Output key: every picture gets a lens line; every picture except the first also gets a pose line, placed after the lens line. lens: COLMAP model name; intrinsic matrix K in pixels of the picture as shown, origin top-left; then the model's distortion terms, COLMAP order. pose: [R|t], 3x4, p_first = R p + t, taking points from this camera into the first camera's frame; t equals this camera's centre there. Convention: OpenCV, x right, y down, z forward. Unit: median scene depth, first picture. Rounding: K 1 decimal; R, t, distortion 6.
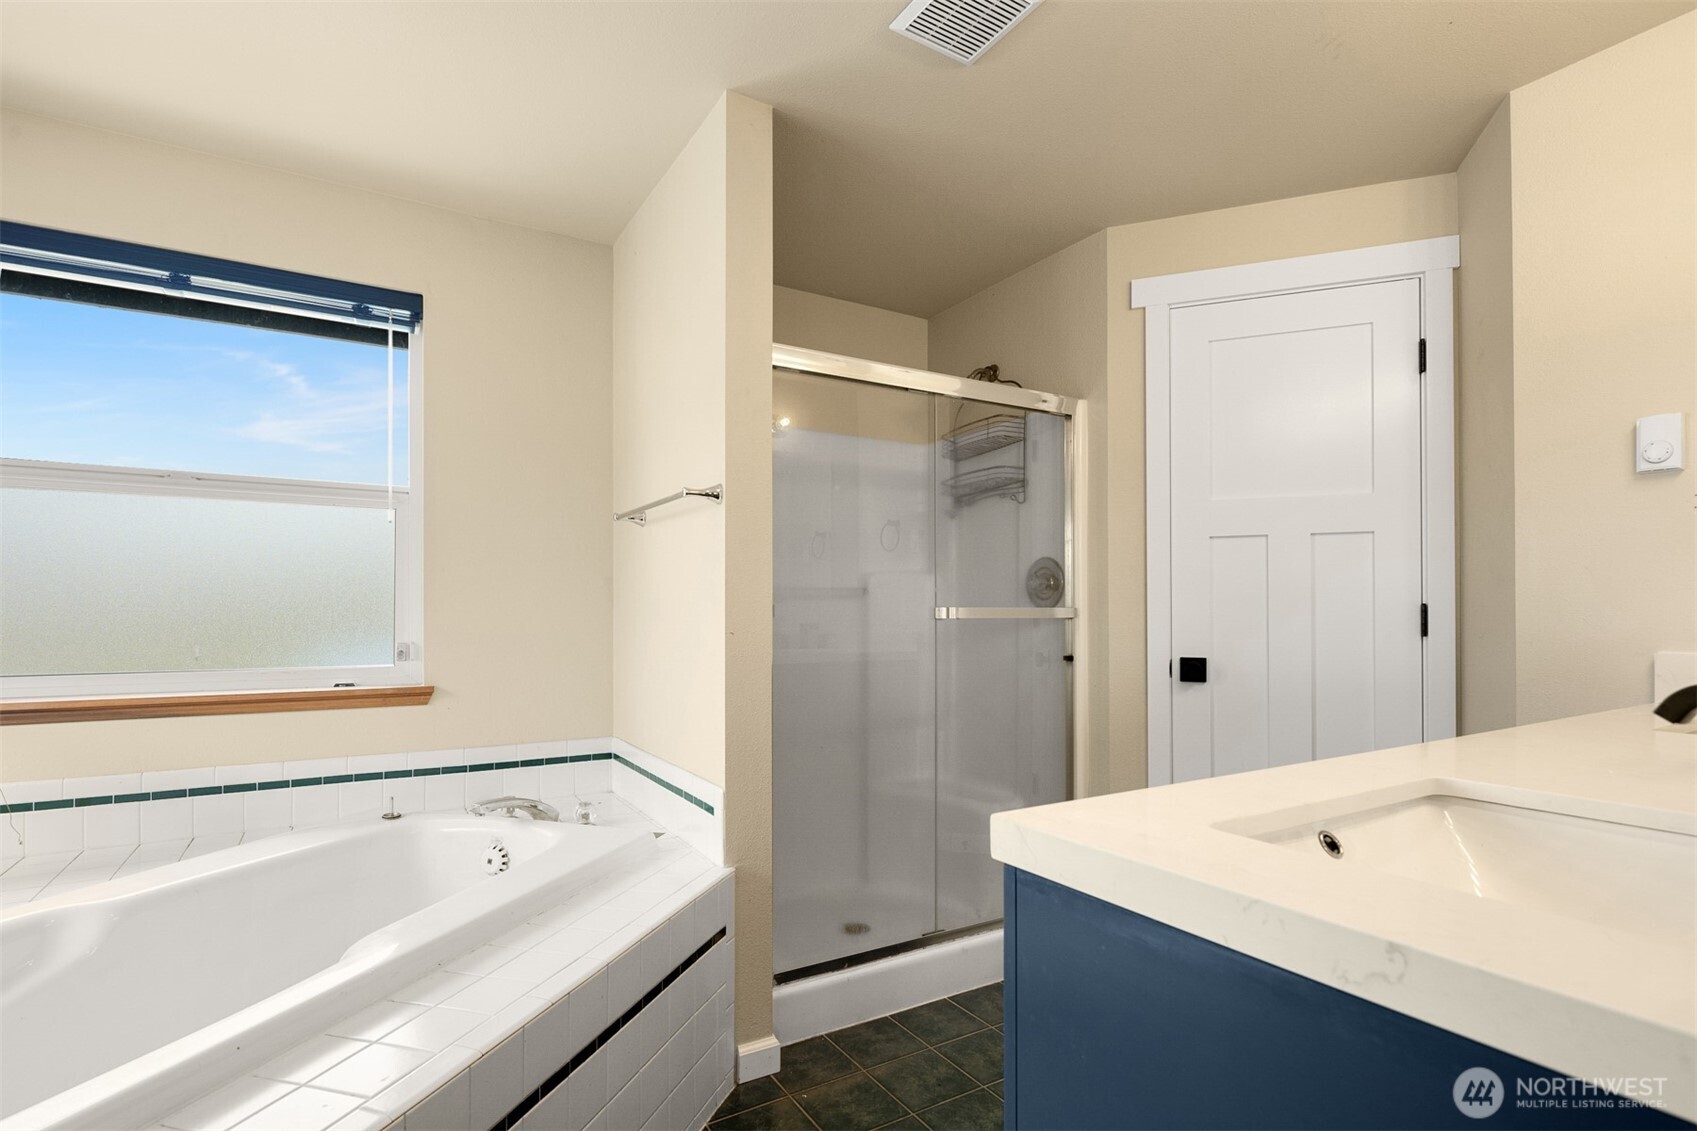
lens RADIAL K [[828.5, 0, 853.9], [0, 828.5, 607.9], [0, 0, 1]] dist [0.028808, 0.000114]
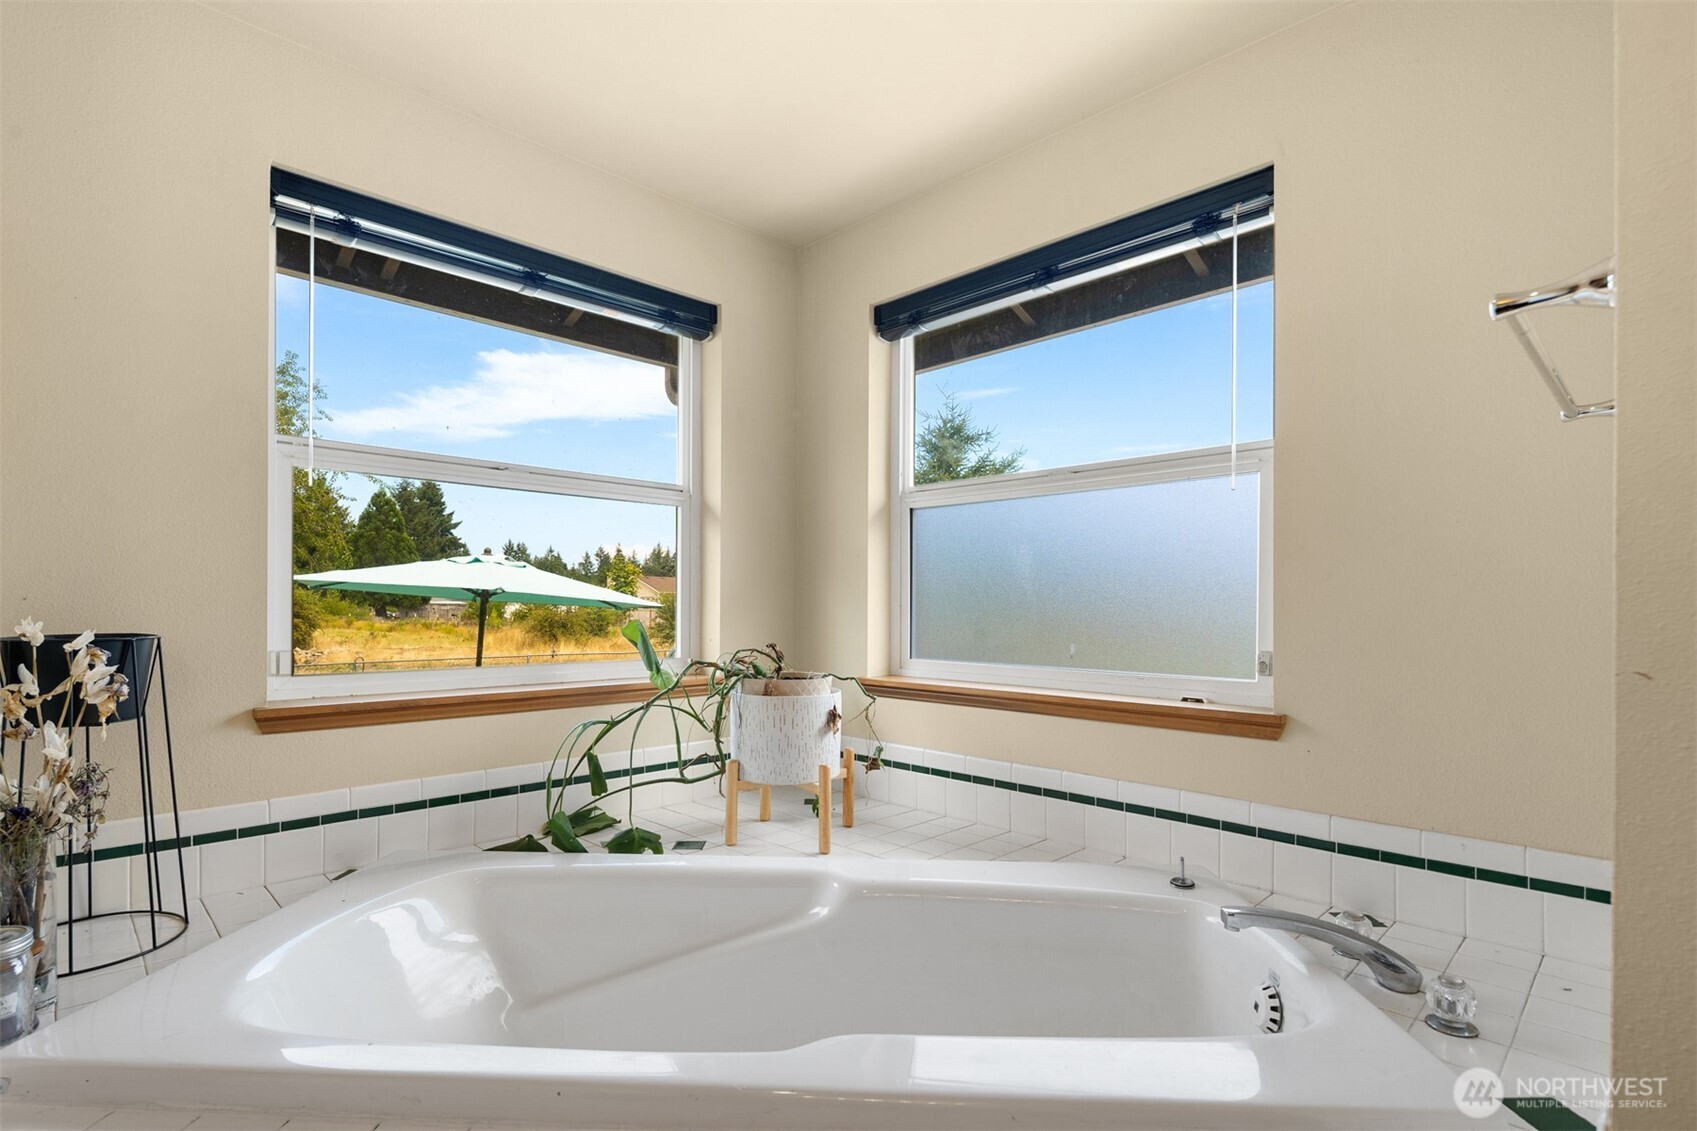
lens RADIAL K [[828.5, 0, 853.9], [0, 828.5, 607.9], [0, 0, 1]] dist [0.028808, 0.000114]
pose [[0.236966, 0.004207, -0.971509, 0.104333], [0.011798, 0.999904, 0.007208, -0.007623], [0.971446, -0.013170, 0.236894, 0.522404]]
